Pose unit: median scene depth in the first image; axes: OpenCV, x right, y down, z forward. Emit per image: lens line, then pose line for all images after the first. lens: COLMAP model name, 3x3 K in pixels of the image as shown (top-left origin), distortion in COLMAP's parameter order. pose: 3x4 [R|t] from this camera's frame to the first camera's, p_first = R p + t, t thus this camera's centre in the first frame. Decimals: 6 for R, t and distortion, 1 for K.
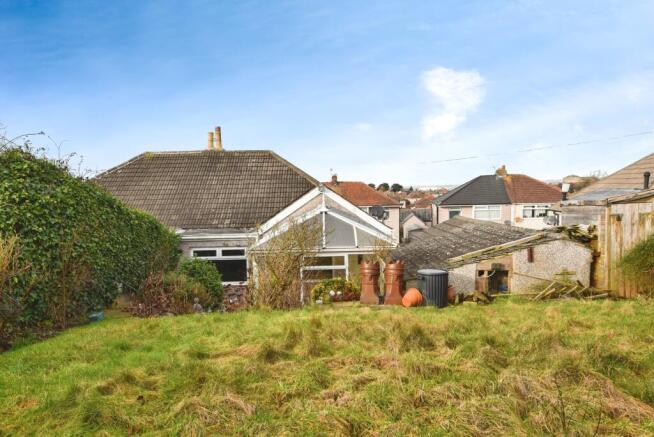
lens RADIAL K [[487.5, 0, 329.2], [0, 487.5, 222.8], [0, 0, 1]] dist [0.010344, 0.002086]
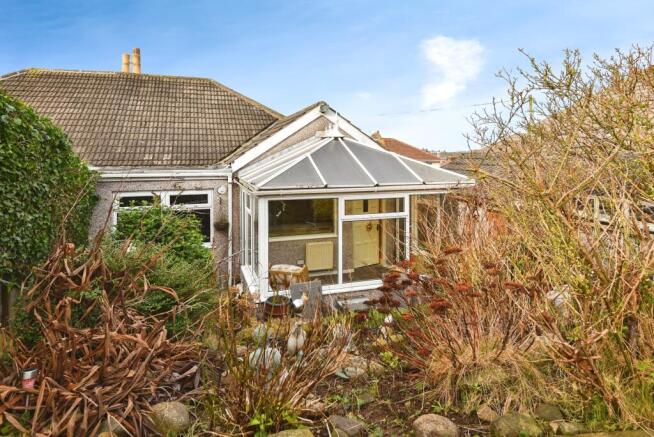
lens RADIAL K [[370.4, 0, 324.6], [0, 370.4, 158.6], [0, 0, 1]] dist [0.001010, -0.000693]
pose [[0.943398, 0.021626, 0.330957, -0.191894], [0.001593, 0.997565, -0.069724, 0.042210], [-0.331659, 0.066304, 0.941066, 0.472886]]
